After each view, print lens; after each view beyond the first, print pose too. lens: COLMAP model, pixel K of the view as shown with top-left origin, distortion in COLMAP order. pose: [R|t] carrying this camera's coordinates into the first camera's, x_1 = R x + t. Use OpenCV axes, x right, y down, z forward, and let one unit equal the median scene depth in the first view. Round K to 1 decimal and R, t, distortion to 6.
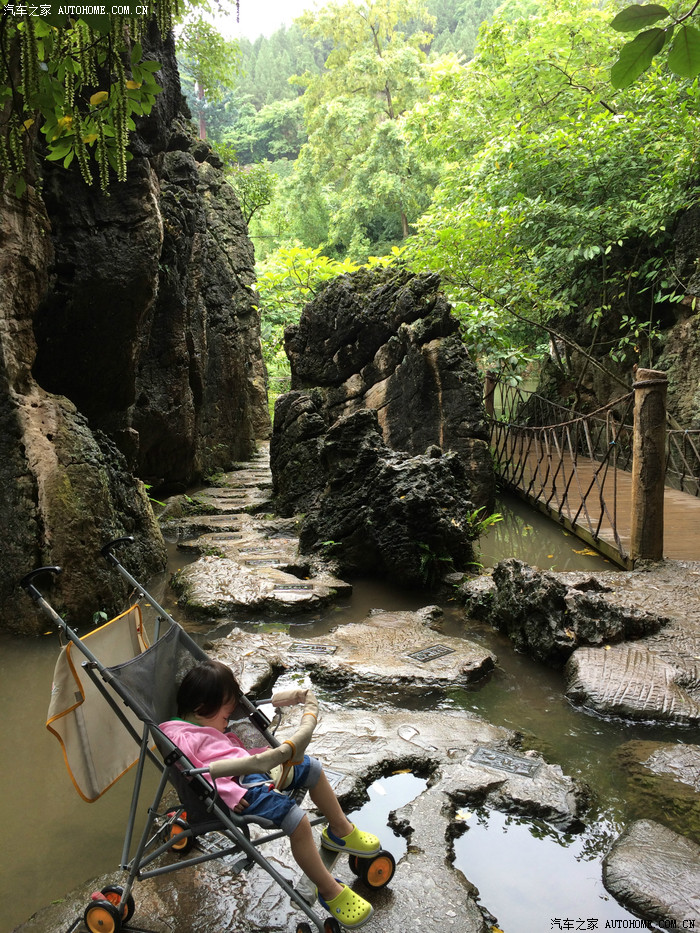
lens RADIAL K [[794.2, 0, 350.0], [0, 794.2, 466.5], [0, 0, 1]] dist [0.083233, -0.119316]
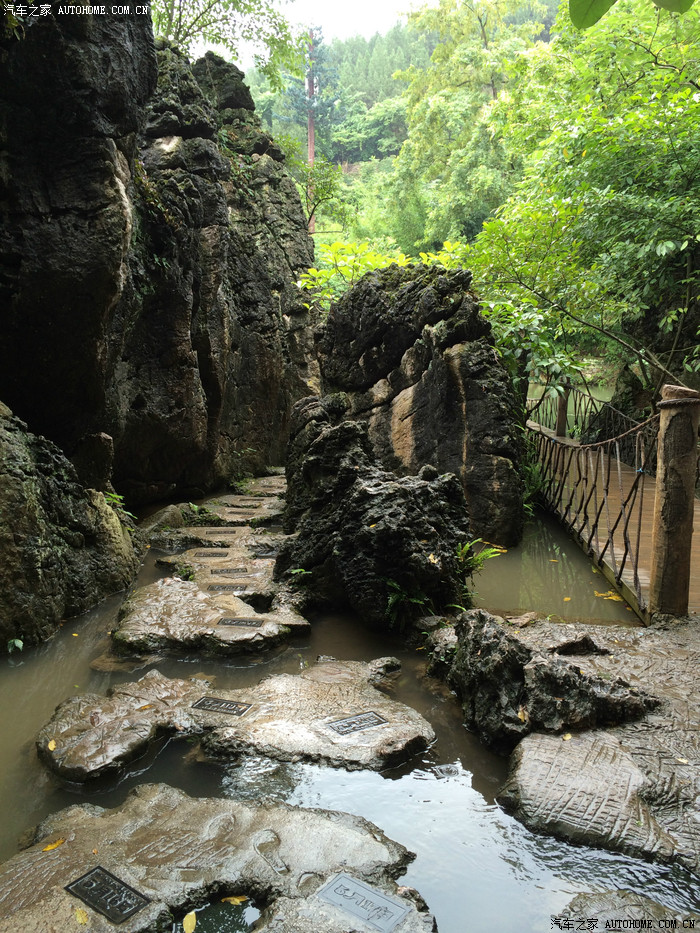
lens RADIAL K [[794.2, 0, 350.0], [0, 794.2, 466.5], [0, 0, 1]] dist [0.083233, -0.119316]
pose [[0.990920, 0.040367, -0.128249, 0.110755], [-0.040163, 0.999184, 0.004175, -0.021100], [0.128313, 0.001013, 0.991733, 0.099586]]
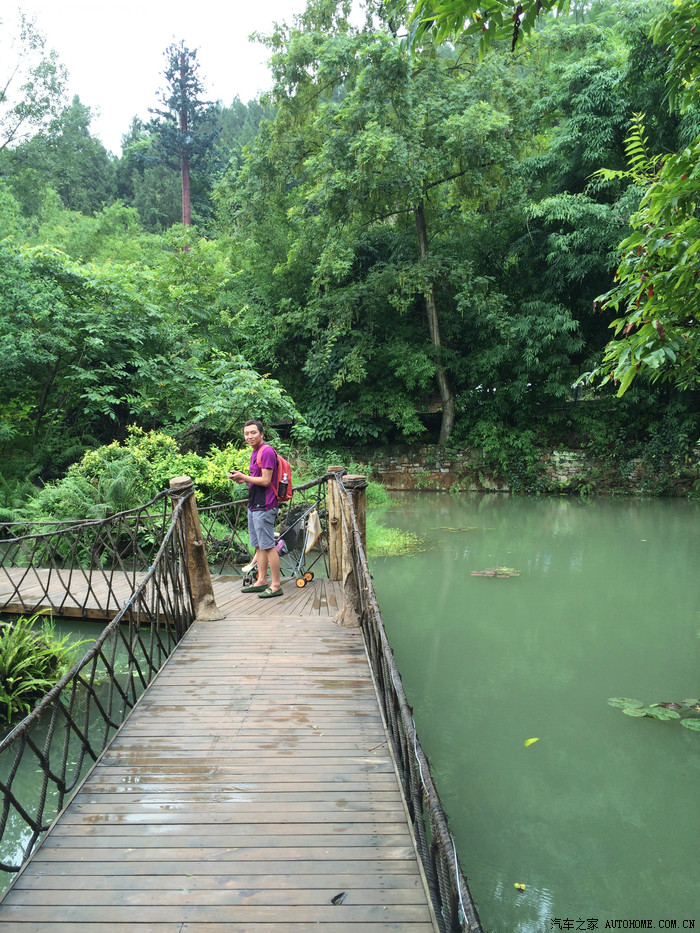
lens RADIAL K [[794.2, 0, 350.0], [0, 794.2, 466.5], [0, 0, 1]] dist [0.083233, -0.119316]
pose [[0.998403, 0.004084, -0.056351, 0.295902], [-0.010251, 0.993924, -0.109594, -0.376579], [0.055561, 0.109996, 0.992378, 2.456776]]
